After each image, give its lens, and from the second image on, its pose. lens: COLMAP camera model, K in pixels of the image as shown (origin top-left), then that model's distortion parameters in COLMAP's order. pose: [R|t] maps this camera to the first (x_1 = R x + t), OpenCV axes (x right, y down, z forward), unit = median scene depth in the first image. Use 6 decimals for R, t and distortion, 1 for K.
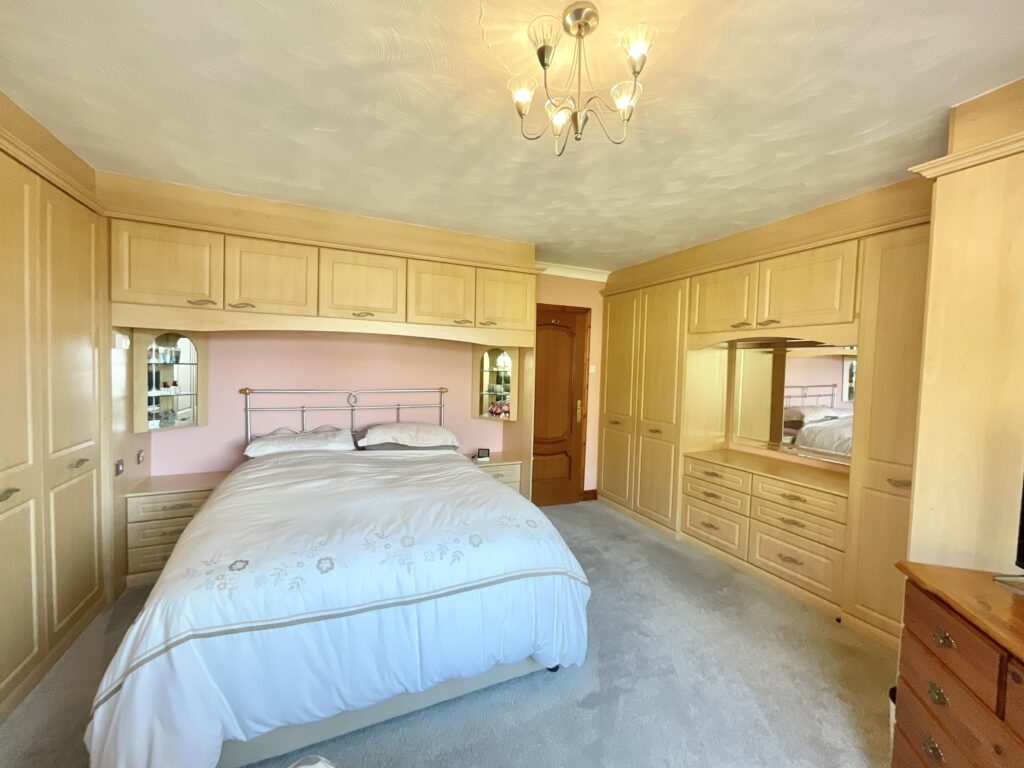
lens RADIAL K [[413.9, 0, 510.6], [0, 413.9, 380.9], [0, 0, 1]] dist [-0.000650, -0.000410]
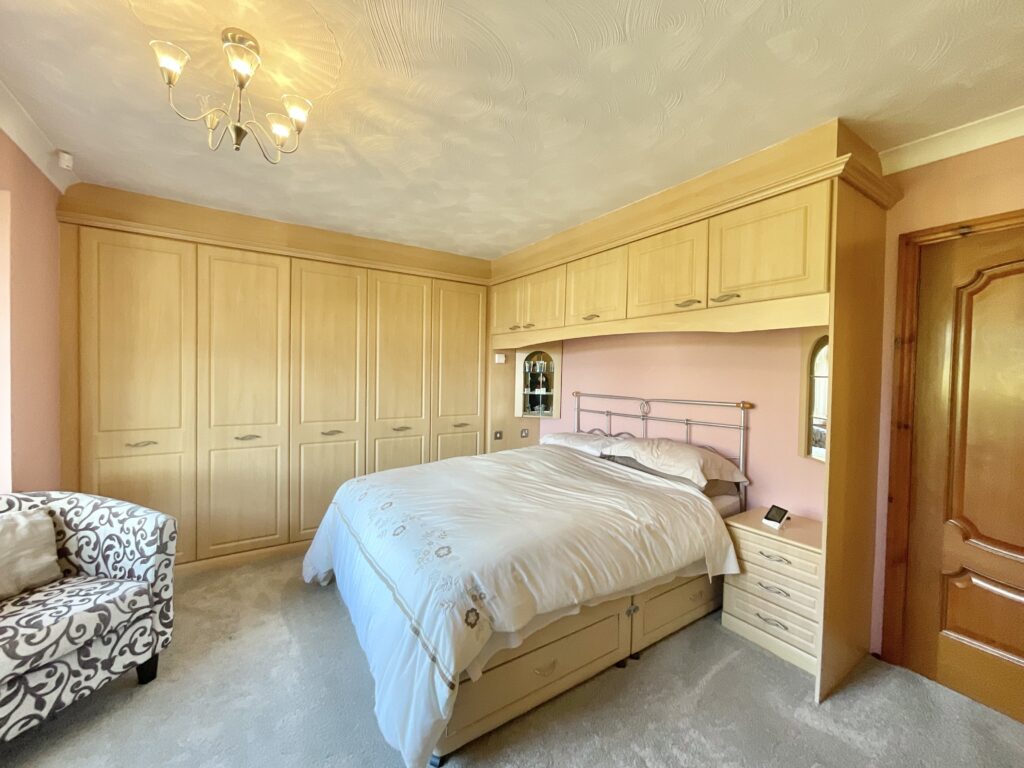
lens RADIAL K [[413.9, 0, 510.7], [0, 413.9, 386.9], [0, 0, 1]] dist [-0.000650, -0.000410]
pose [[0.154009, 0.007885, -0.988038, 0.614063], [-0.043052, 0.999072, 0.001262, 0.011005], [0.987131, 0.042343, 0.154205, 0.700079]]
